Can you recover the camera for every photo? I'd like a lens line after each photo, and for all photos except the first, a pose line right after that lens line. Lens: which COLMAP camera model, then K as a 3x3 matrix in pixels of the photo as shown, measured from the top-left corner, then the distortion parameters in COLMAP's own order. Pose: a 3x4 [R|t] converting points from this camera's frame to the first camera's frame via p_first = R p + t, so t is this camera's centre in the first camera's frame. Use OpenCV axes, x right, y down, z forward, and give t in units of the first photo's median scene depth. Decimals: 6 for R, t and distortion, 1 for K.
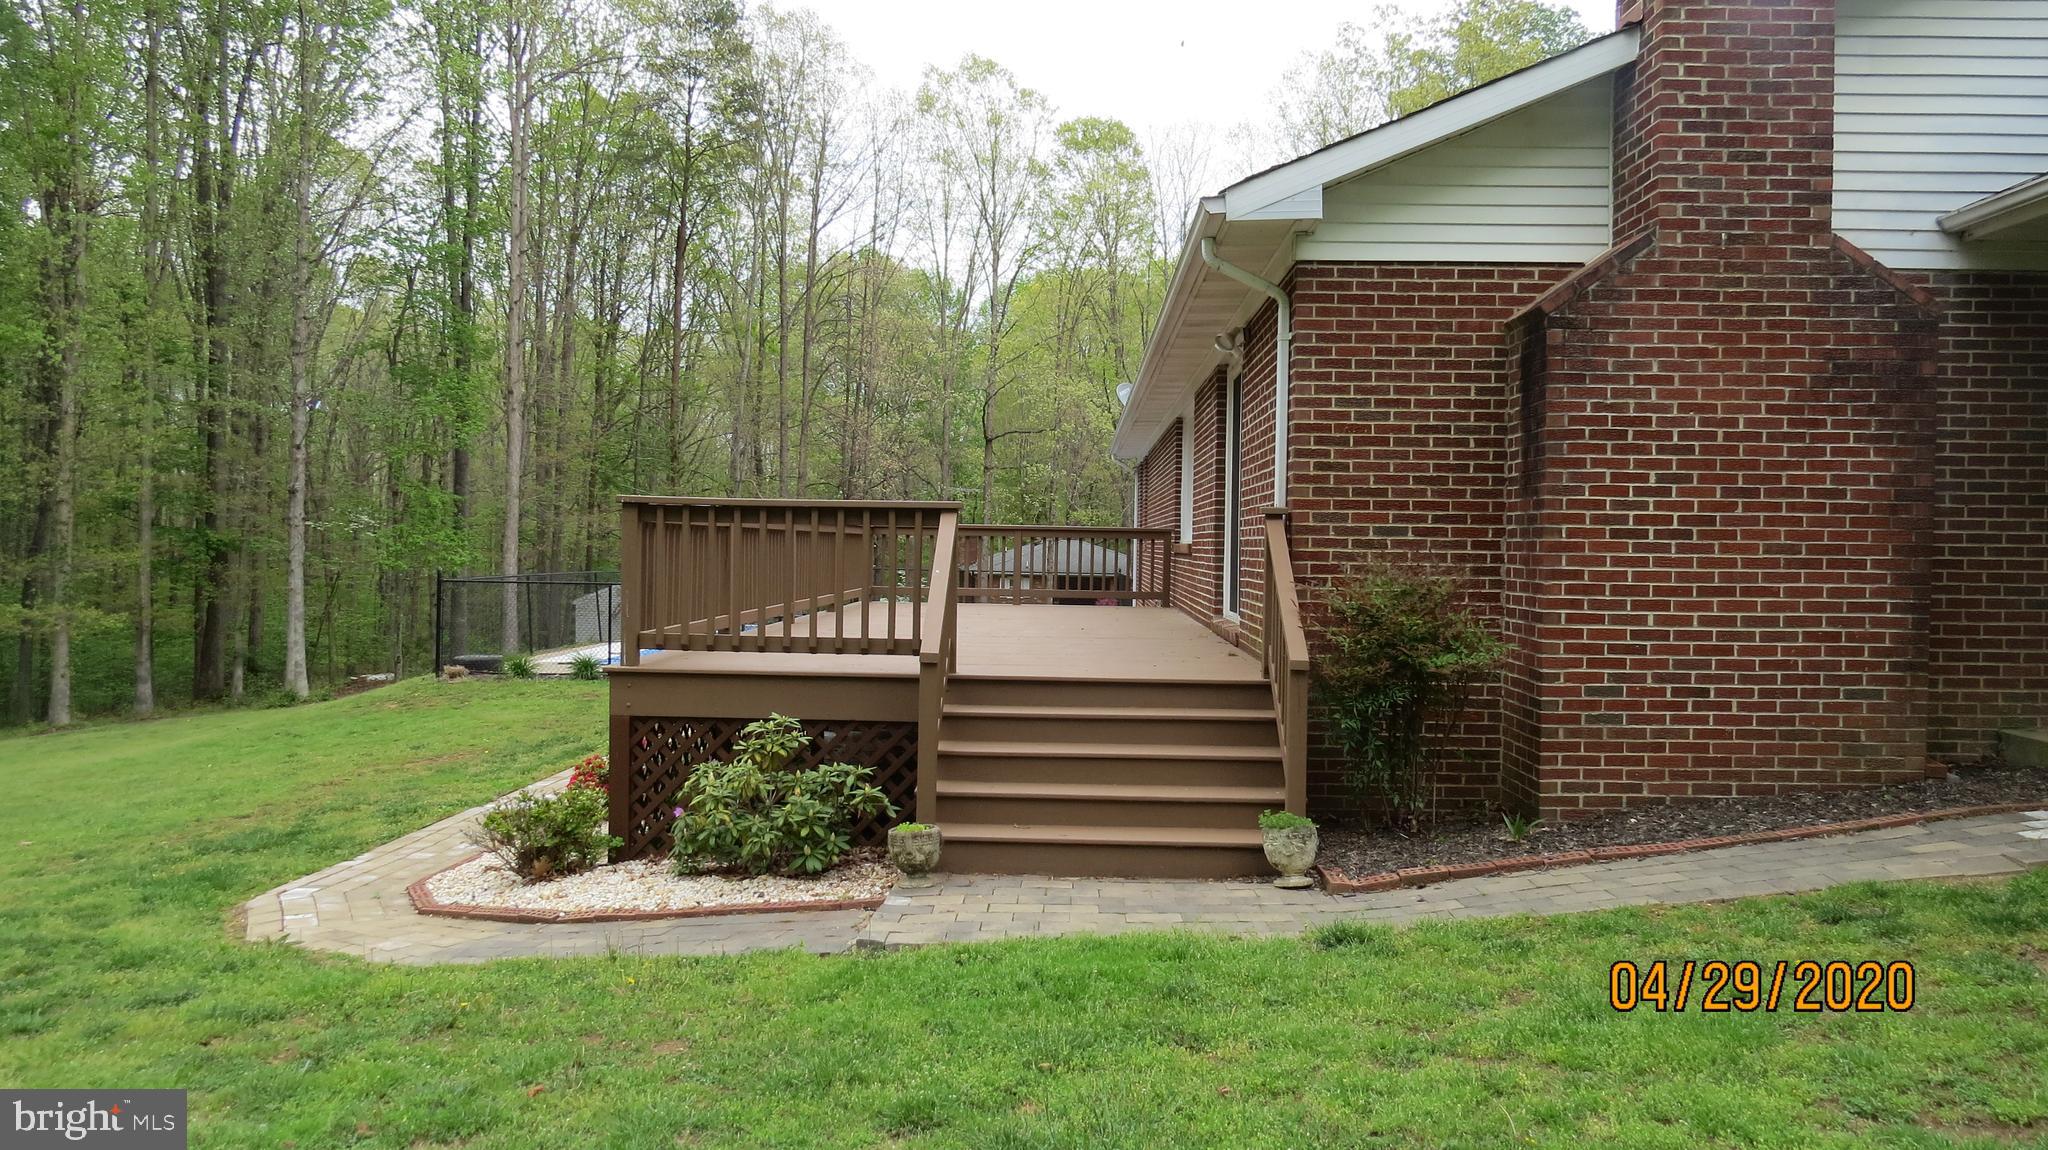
lens RADIAL K [[1516.9, 0, 1024.0], [0, 1516.9, 575.0], [0, 0, 1]] dist [-0.005459, -0.001750]
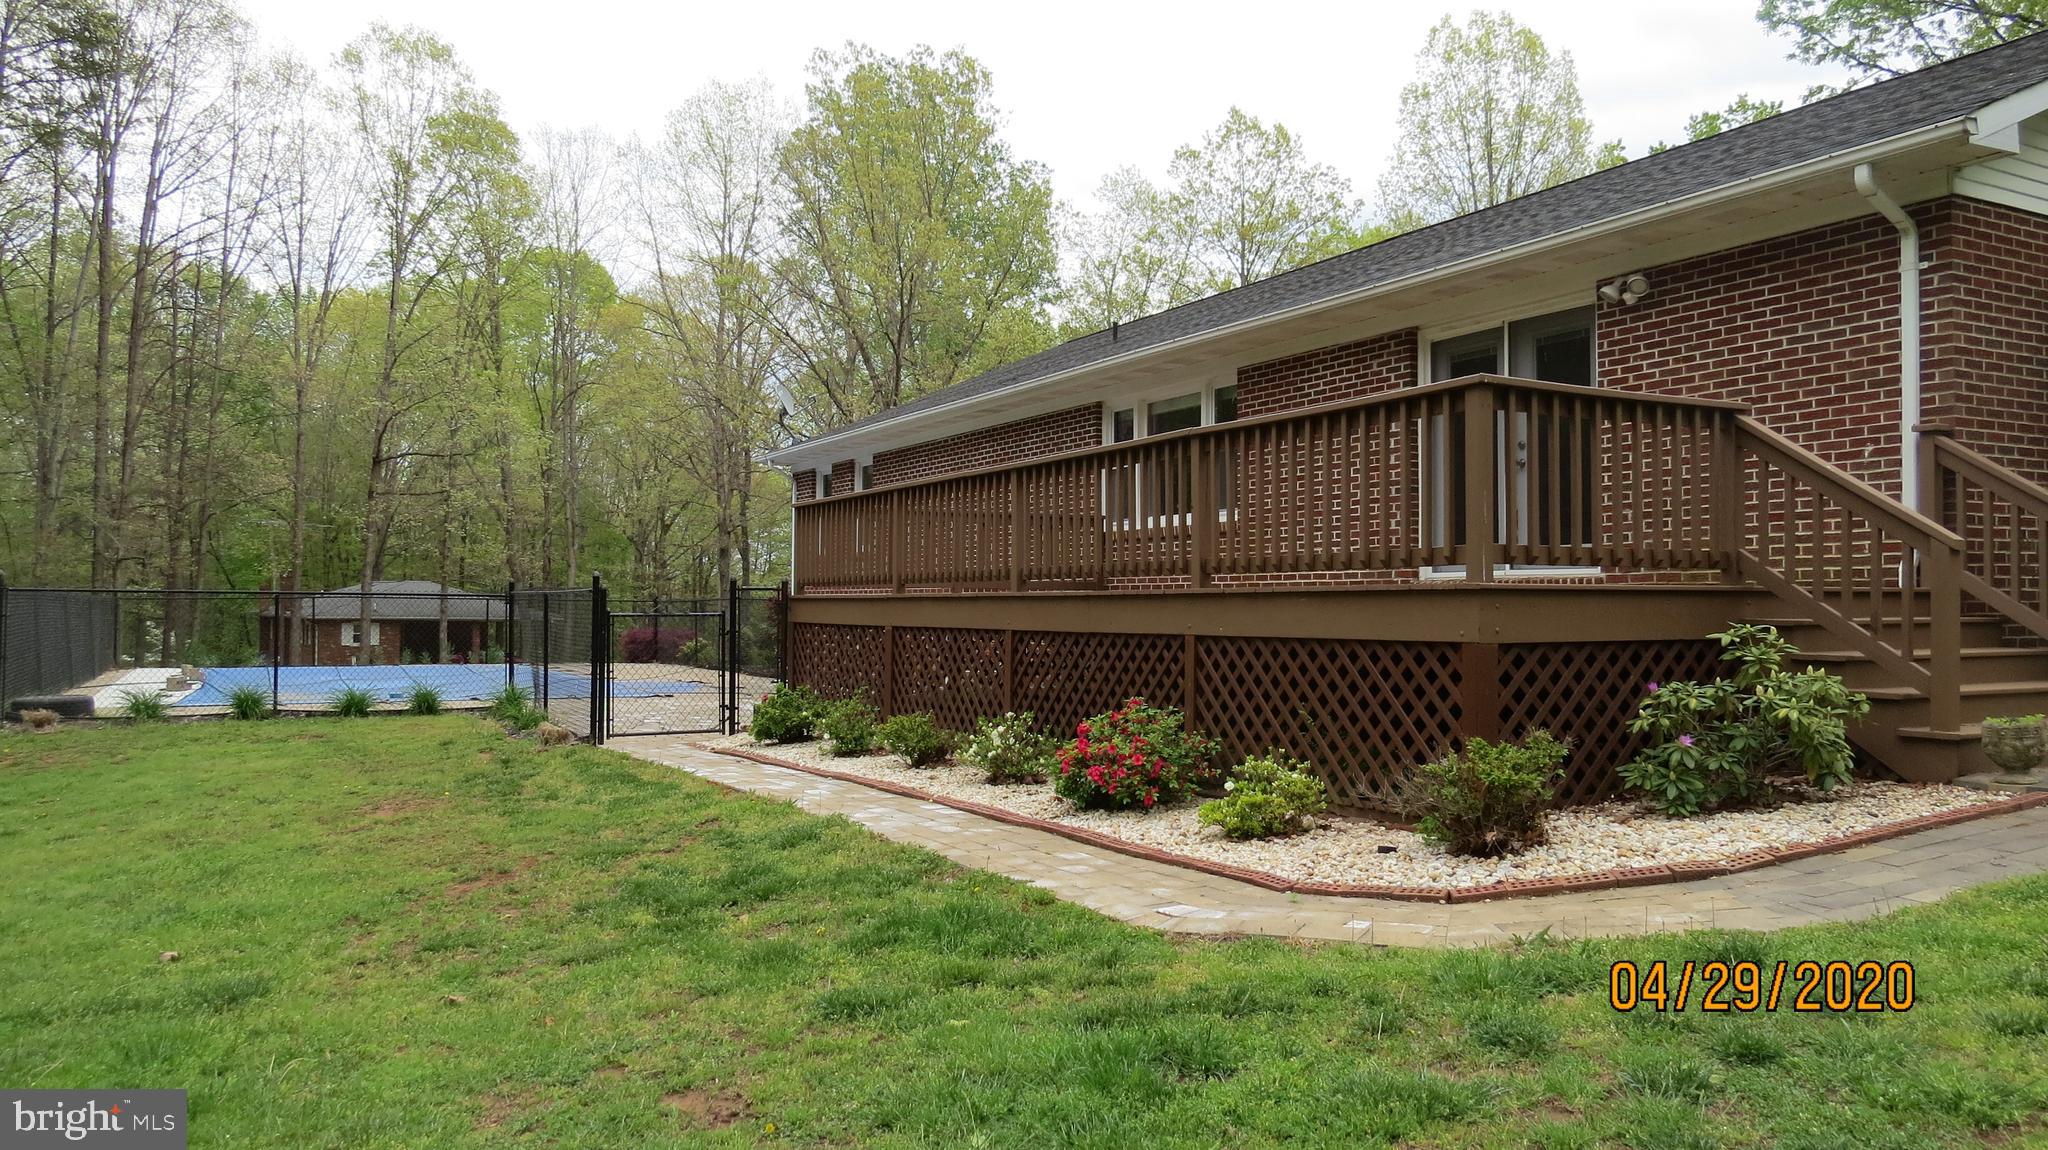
lens RADIAL K [[1516.9, 0, 1024.0], [0, 1516.9, 575.0], [0, 0, 1]] dist [-0.005459, -0.001750]
pose [[0.870193, -0.000642, 0.492711, -0.873469], [0.018881, 0.999308, -0.032043, 0.076373], [-0.492350, 0.037186, 0.869603, 0.415473]]
